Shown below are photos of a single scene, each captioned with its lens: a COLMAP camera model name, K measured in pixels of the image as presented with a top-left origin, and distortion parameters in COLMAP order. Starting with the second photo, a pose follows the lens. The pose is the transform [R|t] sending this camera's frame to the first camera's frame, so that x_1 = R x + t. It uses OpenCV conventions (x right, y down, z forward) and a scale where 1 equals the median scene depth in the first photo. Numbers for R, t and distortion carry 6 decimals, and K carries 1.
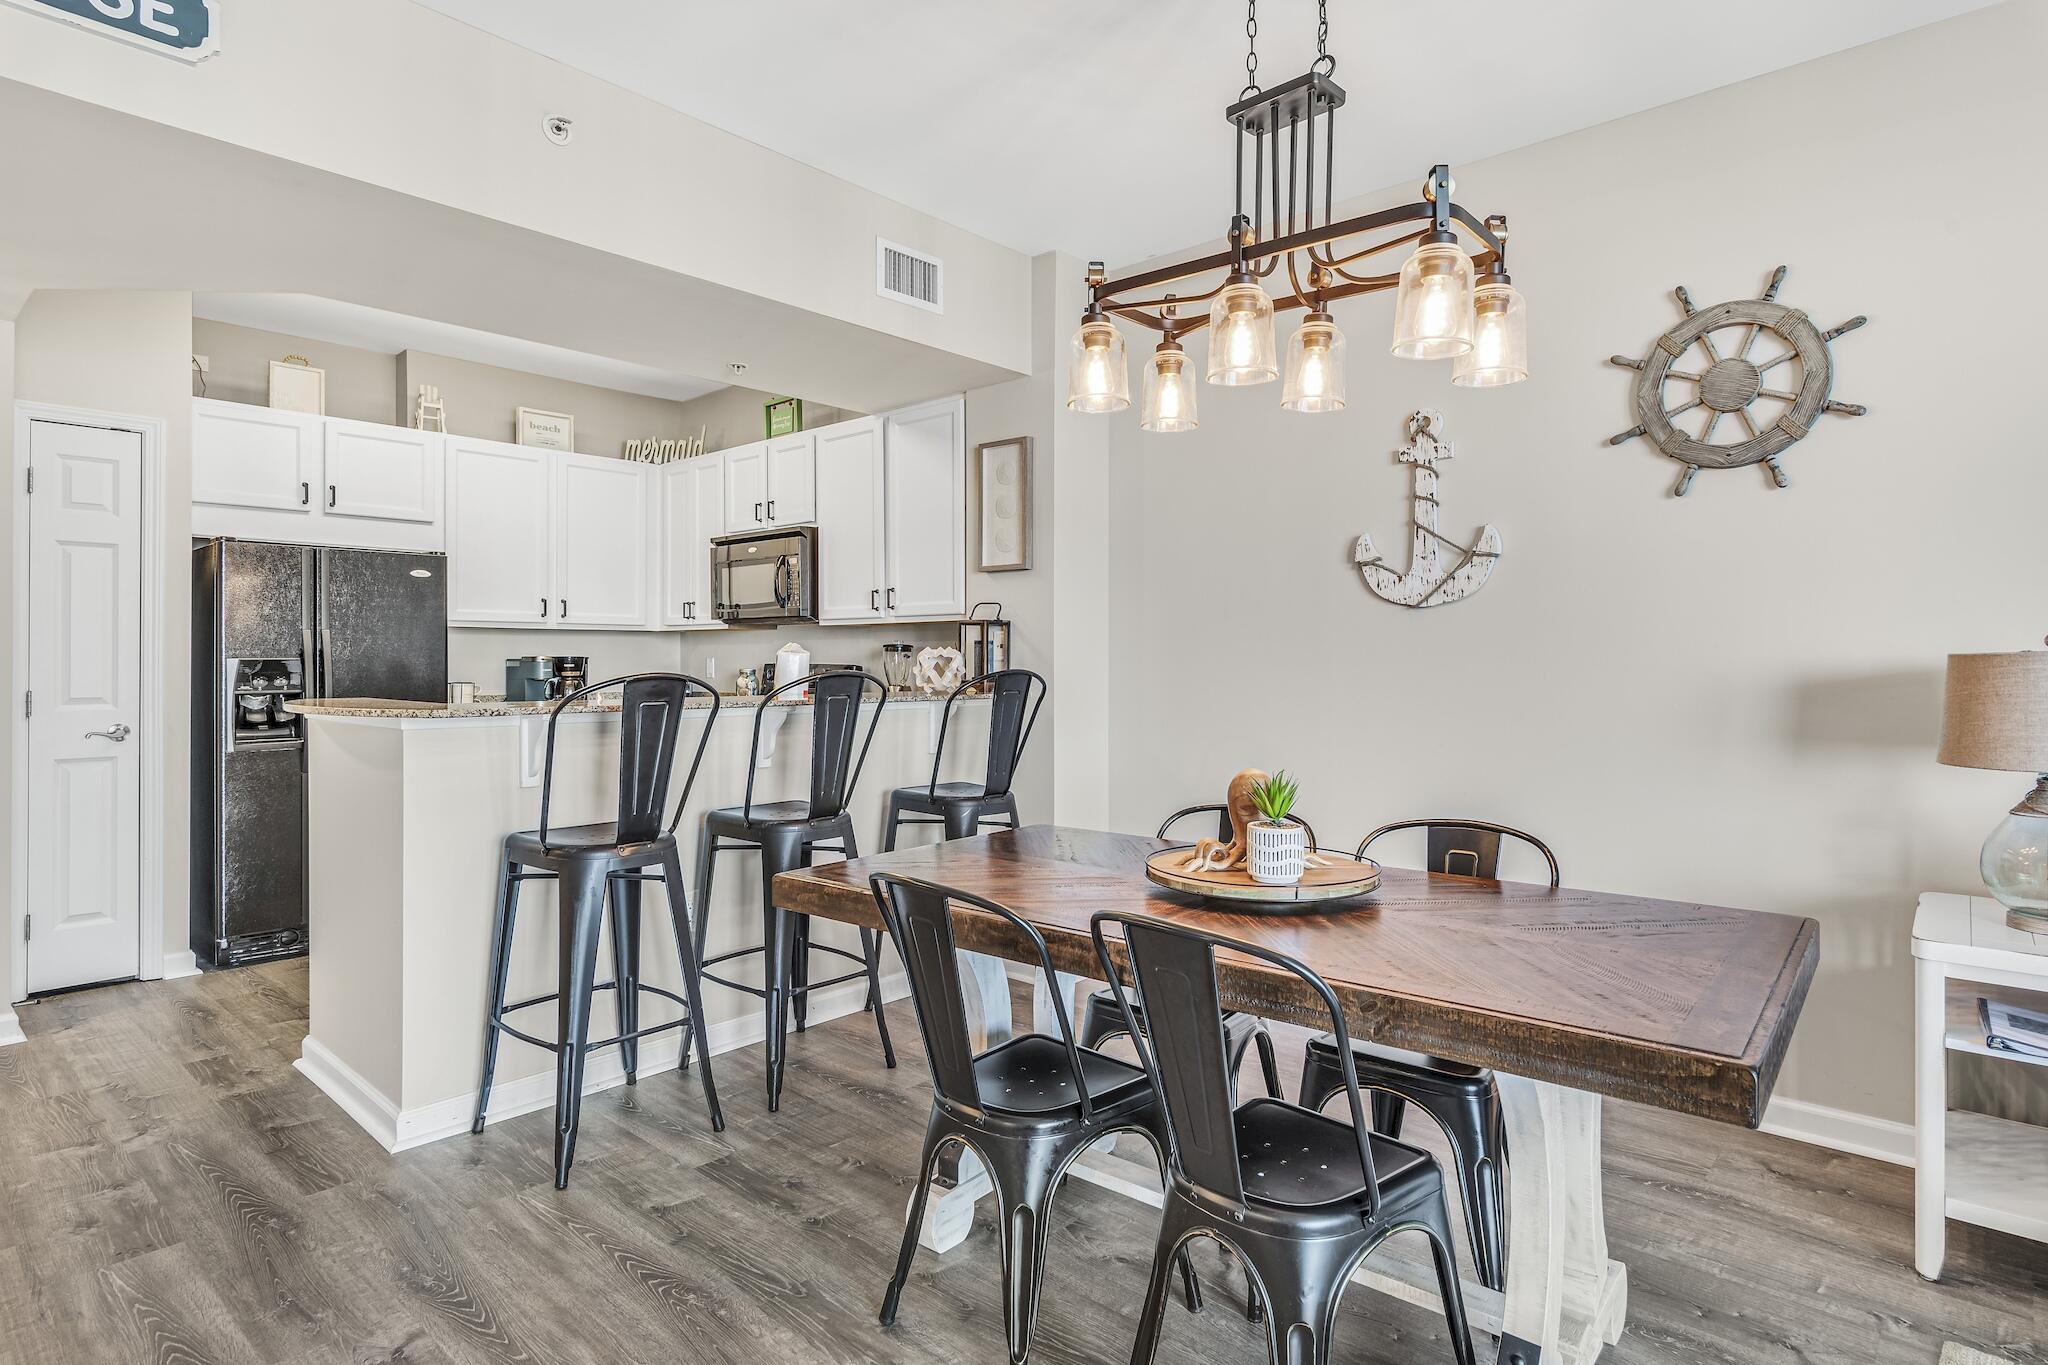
lens RADIAL K [[1091.1, 0, 1038.4], [0, 1091.1, 663.8], [0, 0, 1]] dist [-0.003783, 0.000054]
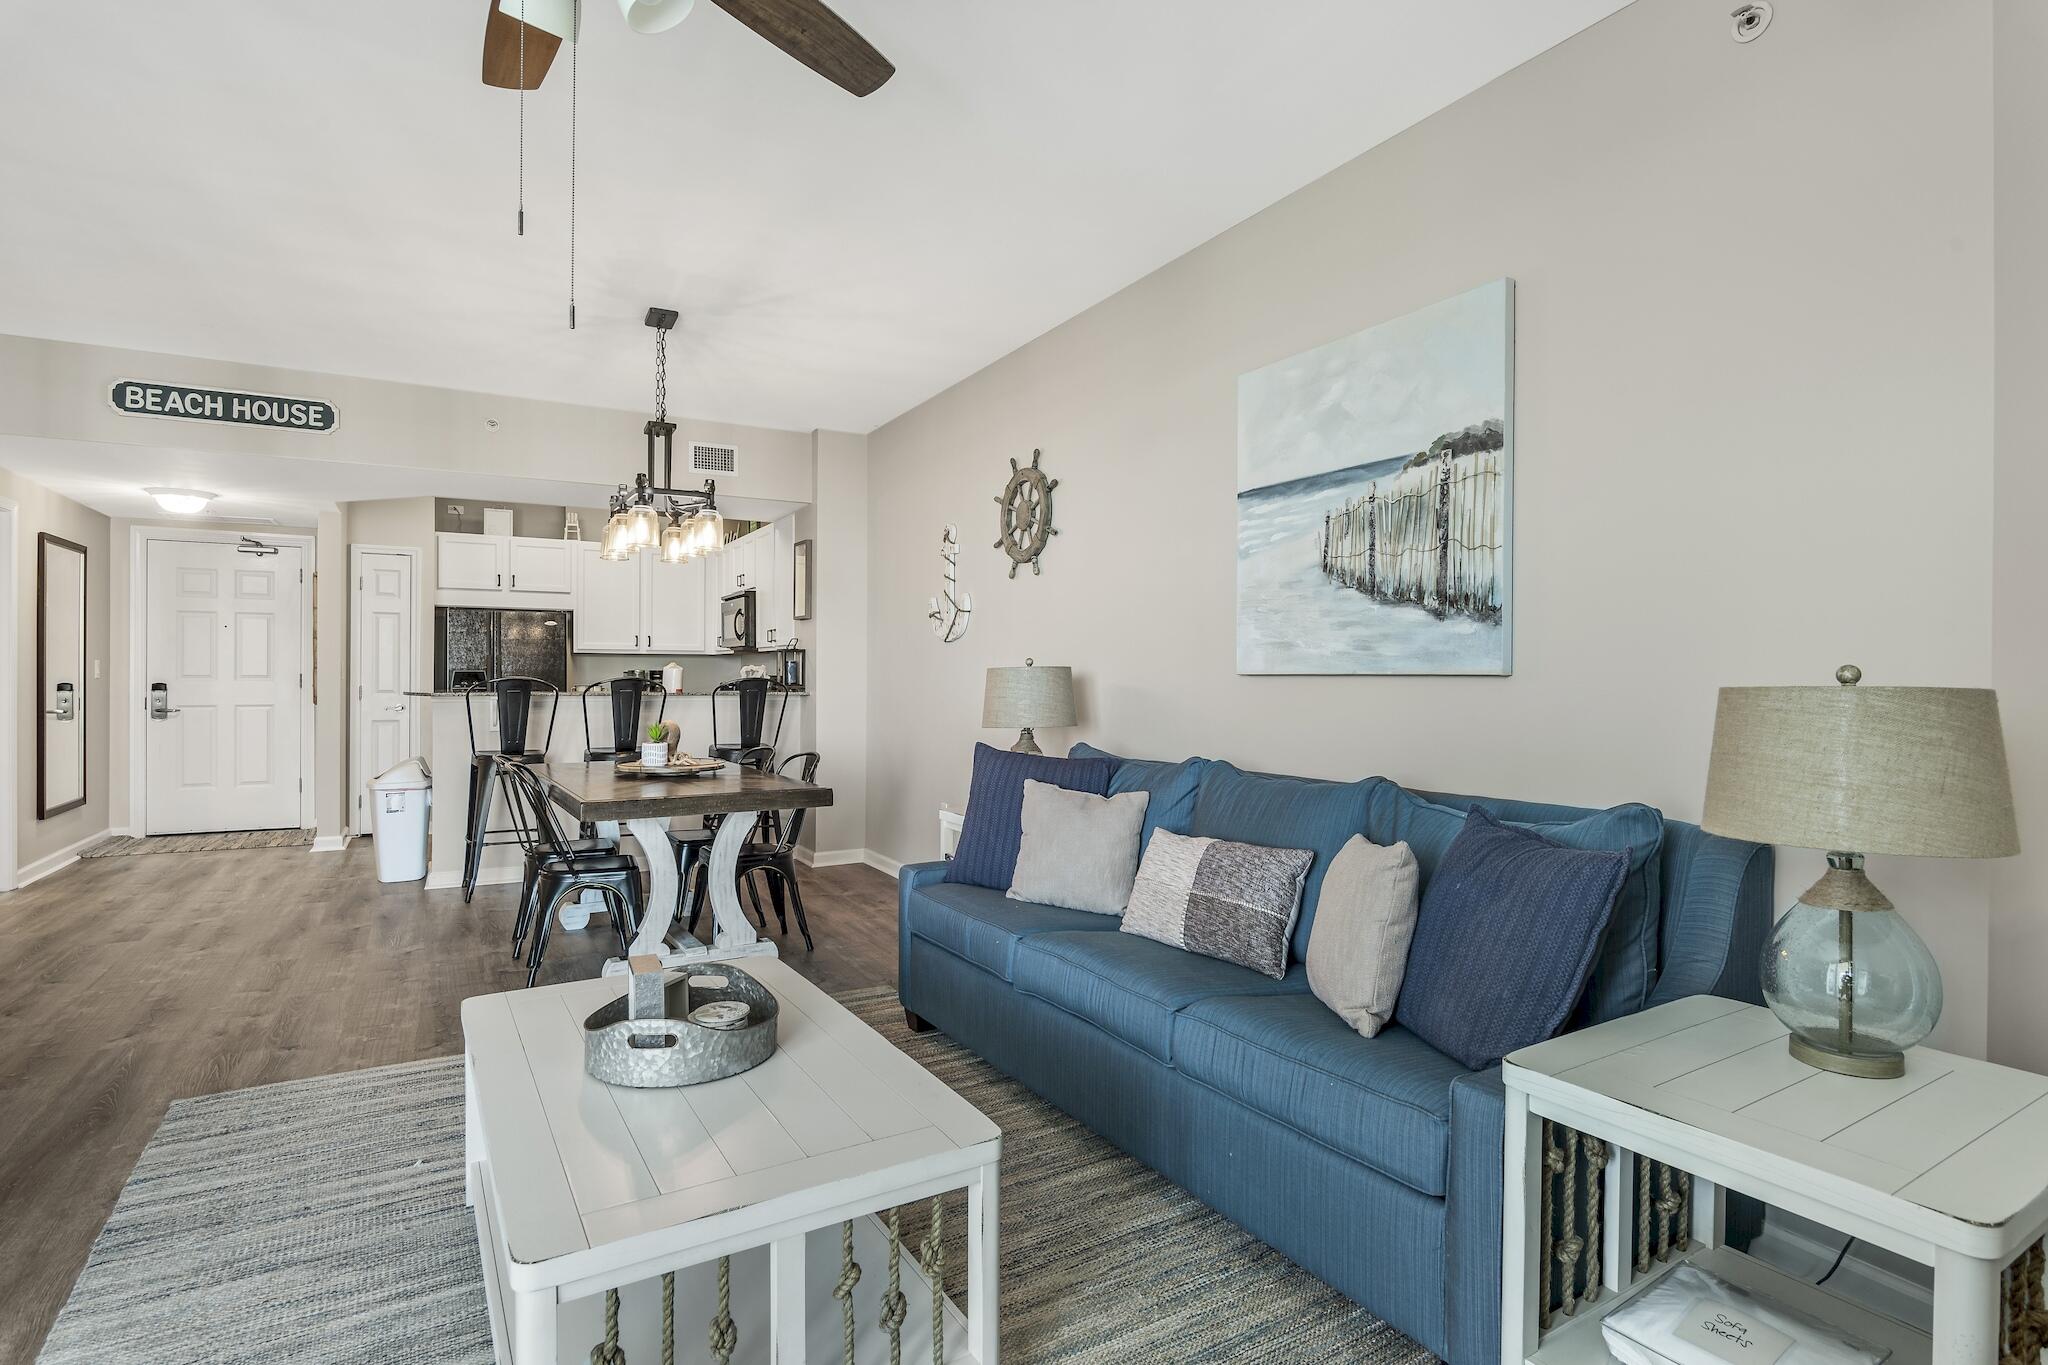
lens RADIAL K [[1034.8, 0, 1024.0], [0, 1034.8, 682.5], [0, 0, 1]] dist [0.000020, 0.000446]
pose [[0.946191, 0.003854, -0.323585, 0.781171], [-0.001806, 0.999976, 0.006630, 0.001114], [0.323603, -0.005689, 0.946176, -0.384880]]
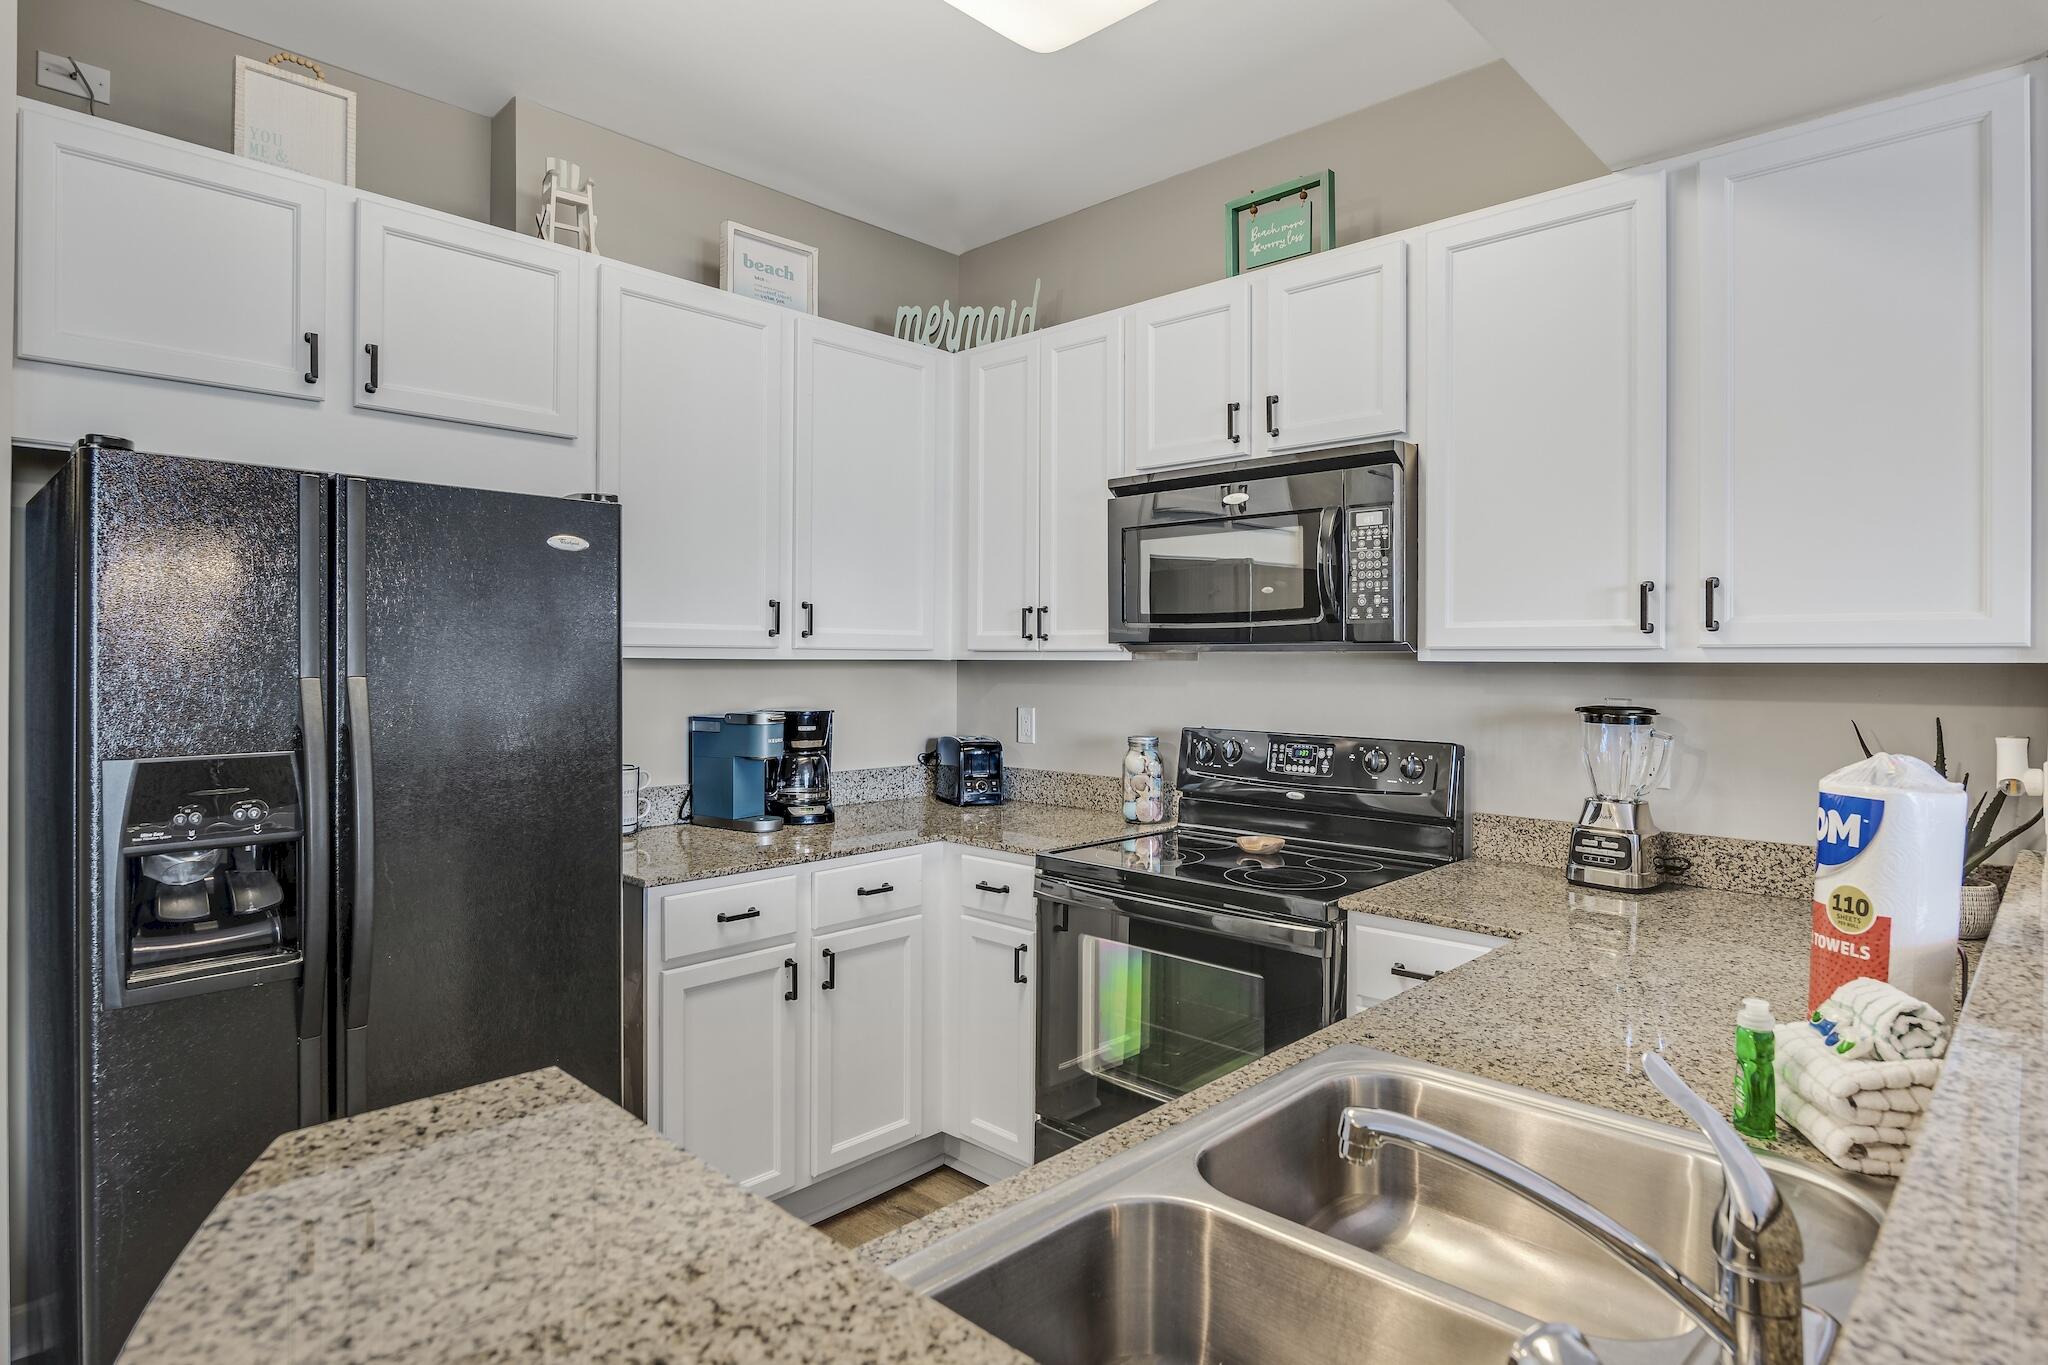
lens RADIAL K [[1114.6, 0, 1018.1], [0, 1114.6, 667.9], [0, 0, 1]] dist [-0.020191, 0.000145]
pose [[0.999365, 0.004944, -0.035274, -0.407830], [-0.004853, 0.999985, 0.002643, -0.038287], [0.035286, -0.002470, 0.999374, 0.618895]]
